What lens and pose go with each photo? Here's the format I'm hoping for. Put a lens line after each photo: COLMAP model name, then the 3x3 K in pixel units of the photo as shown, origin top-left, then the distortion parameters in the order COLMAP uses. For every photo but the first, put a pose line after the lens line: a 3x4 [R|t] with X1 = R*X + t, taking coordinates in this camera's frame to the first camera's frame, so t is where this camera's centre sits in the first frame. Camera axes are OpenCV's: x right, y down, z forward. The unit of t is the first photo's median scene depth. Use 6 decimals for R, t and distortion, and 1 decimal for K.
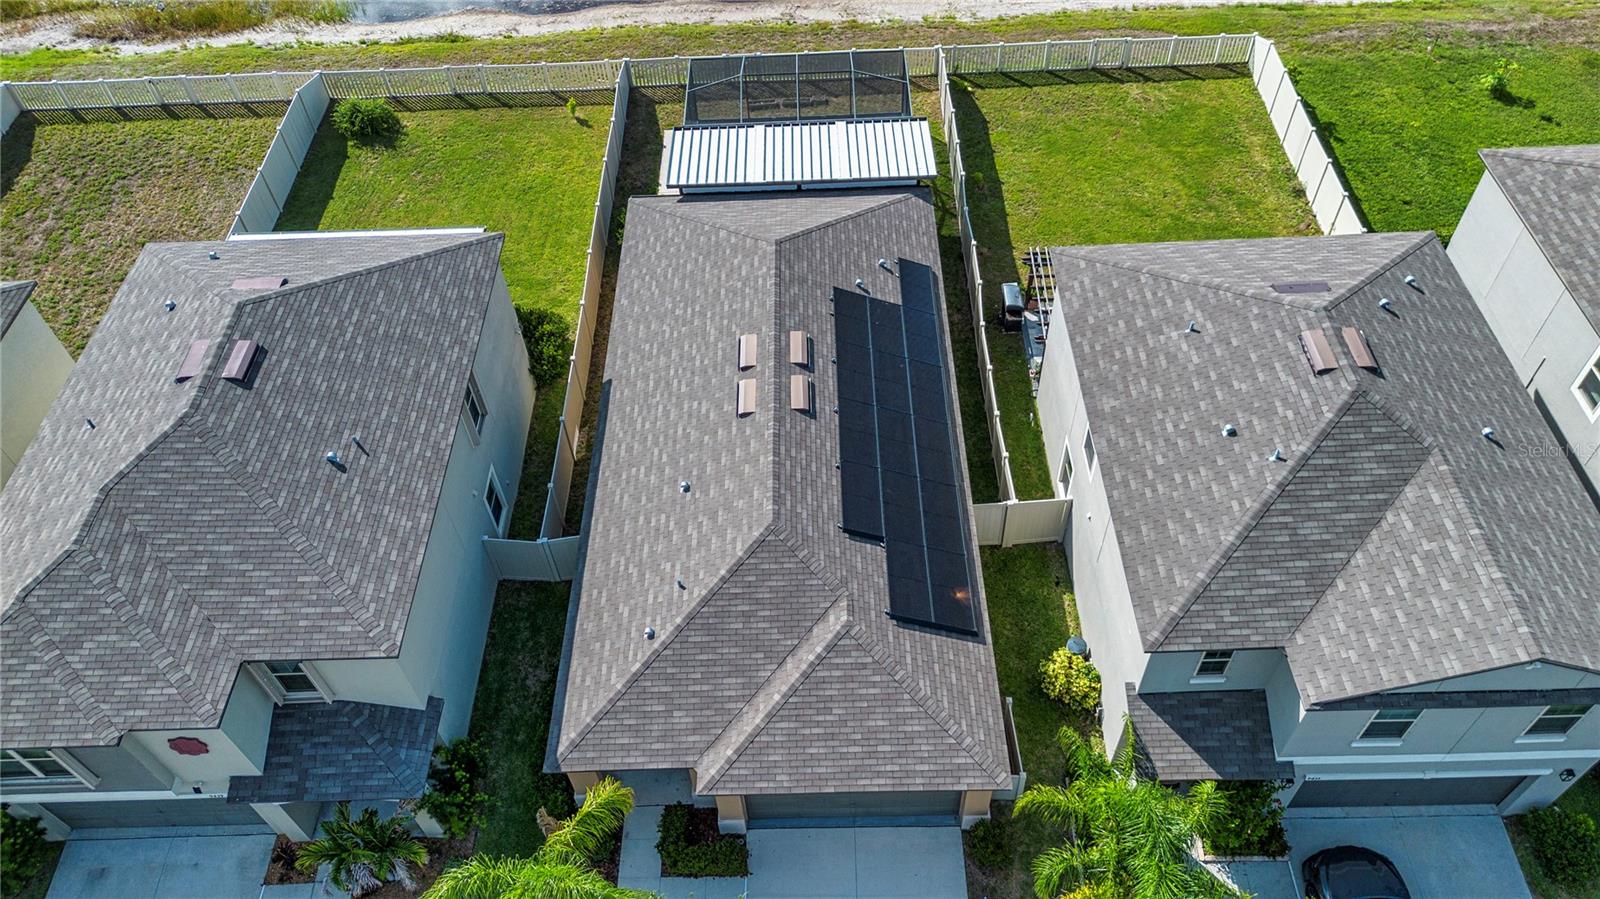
lens RADIAL K [[1140.8, 0, 800.0], [0, 1140.8, 449.5], [0, 0, 1]] dist [0.032210, -0.008636]
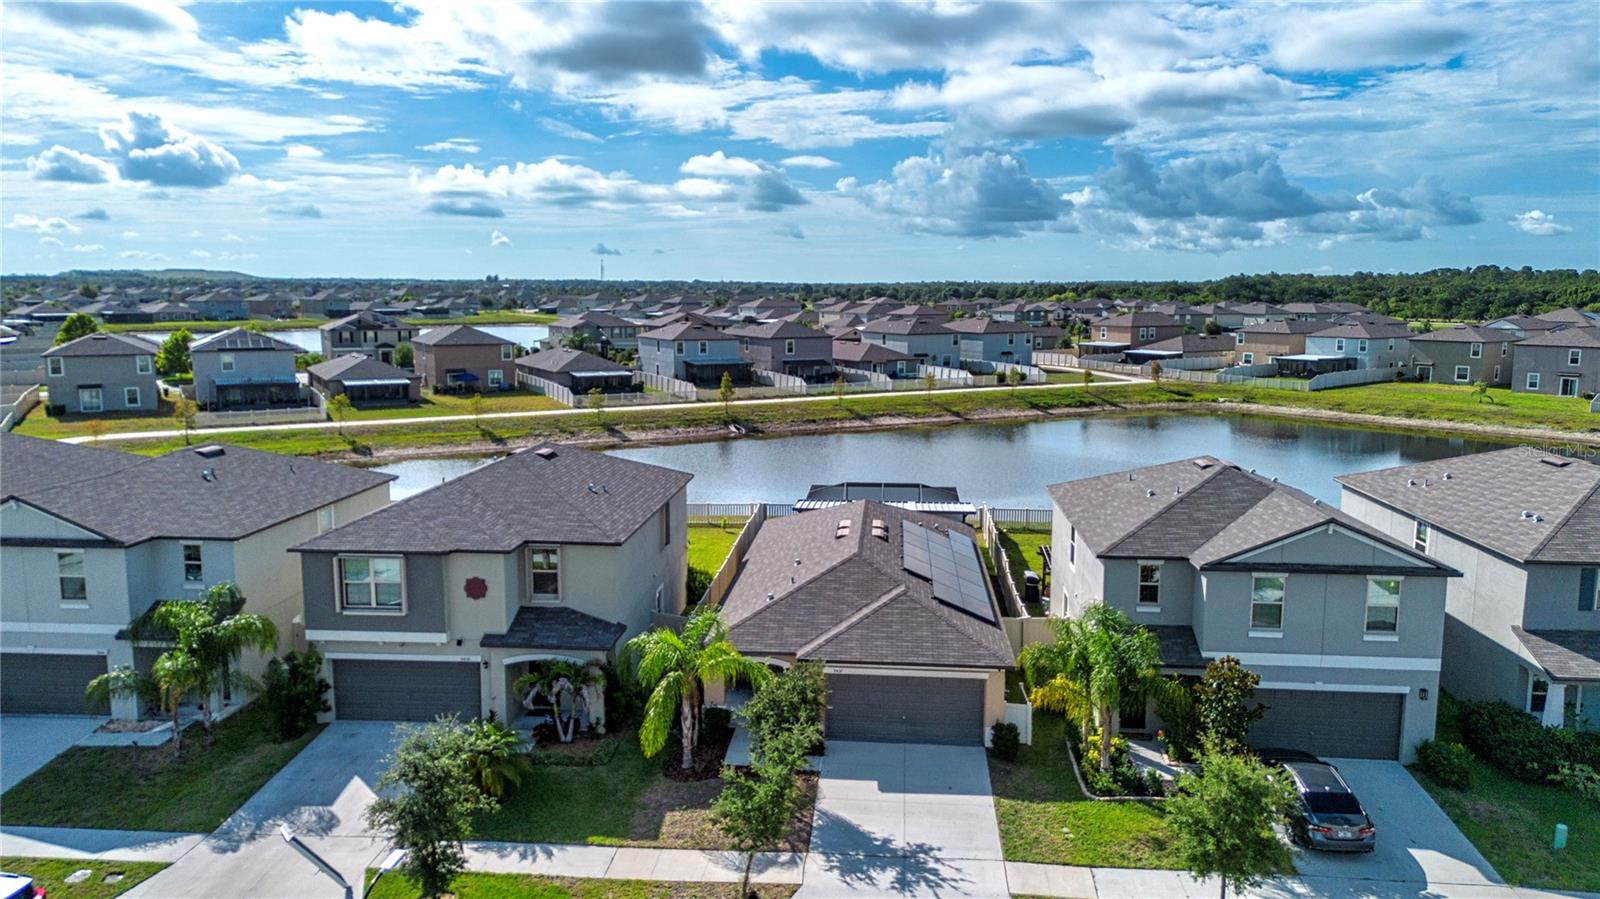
lens RADIAL K [[1171.6, 0, 800.0], [0, 1171.6, 449.5], [0, 0, 1]] dist [0.084244, -0.083649]
pose [[0.995114, 0.051816, -0.084043, 0.023563], [-0.094398, 0.748750, -0.656096, 0.986538], [0.028931, 0.660824, 0.749983, -0.263322]]
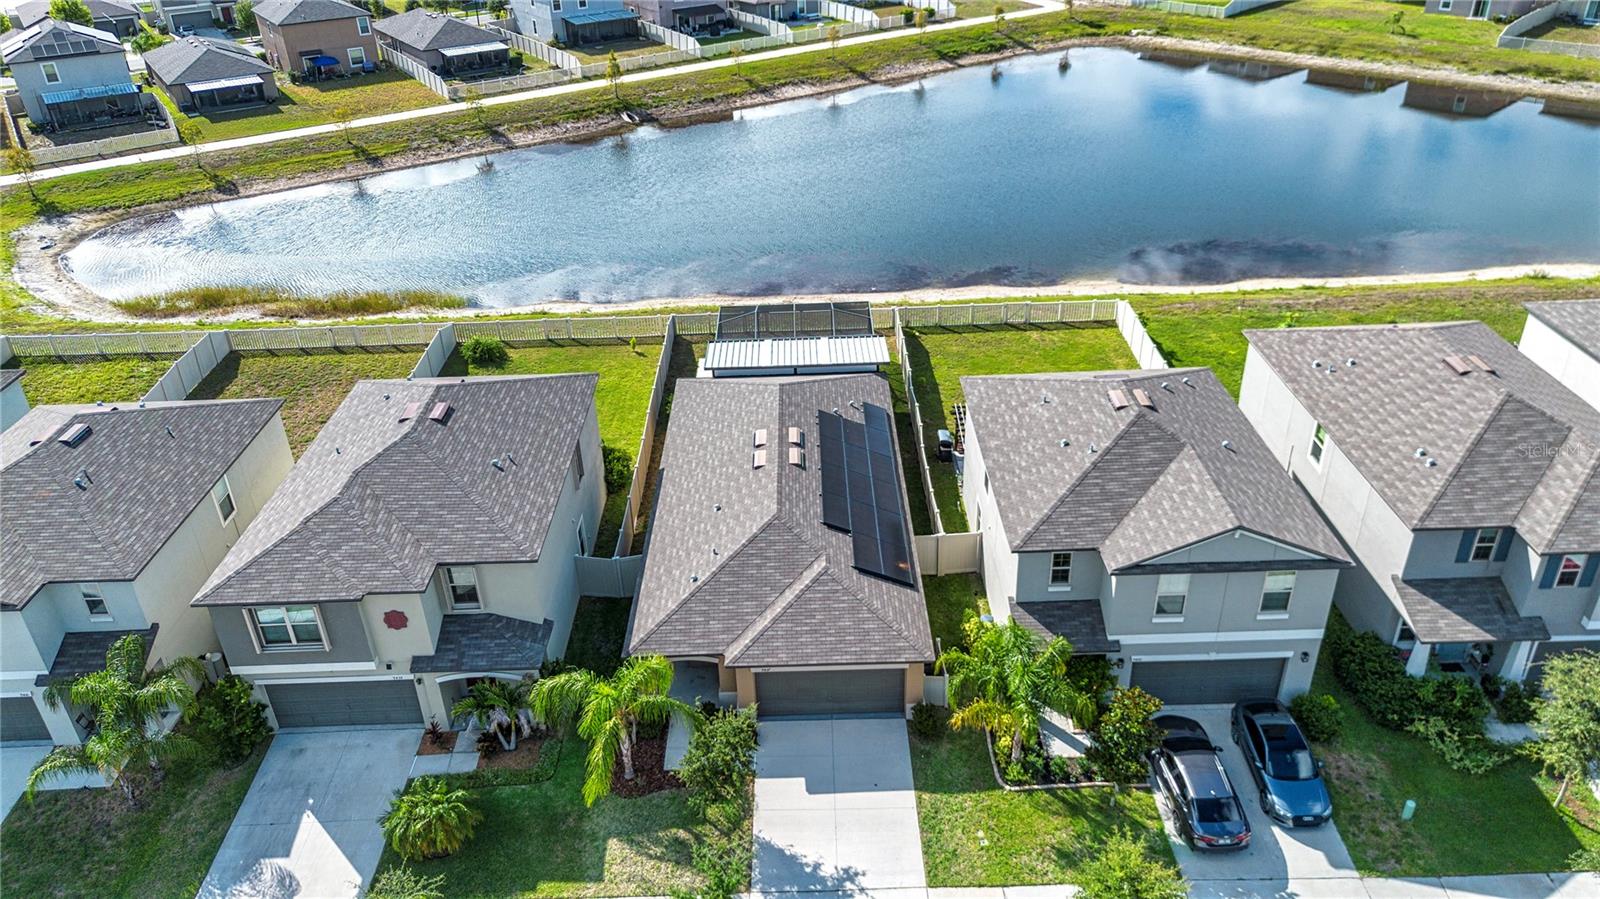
lens RADIAL K [[1144.9, 0, 800.0], [0, 1144.9, 449.5], [0, 0, 1]] dist [0.070655, -0.073862]
pose [[0.999988, 0.004323, 0.002495, 0.002710], [-0.003234, 0.941925, -0.335809, 0.493222], [-0.003802, 0.335797, 0.941927, -0.464921]]
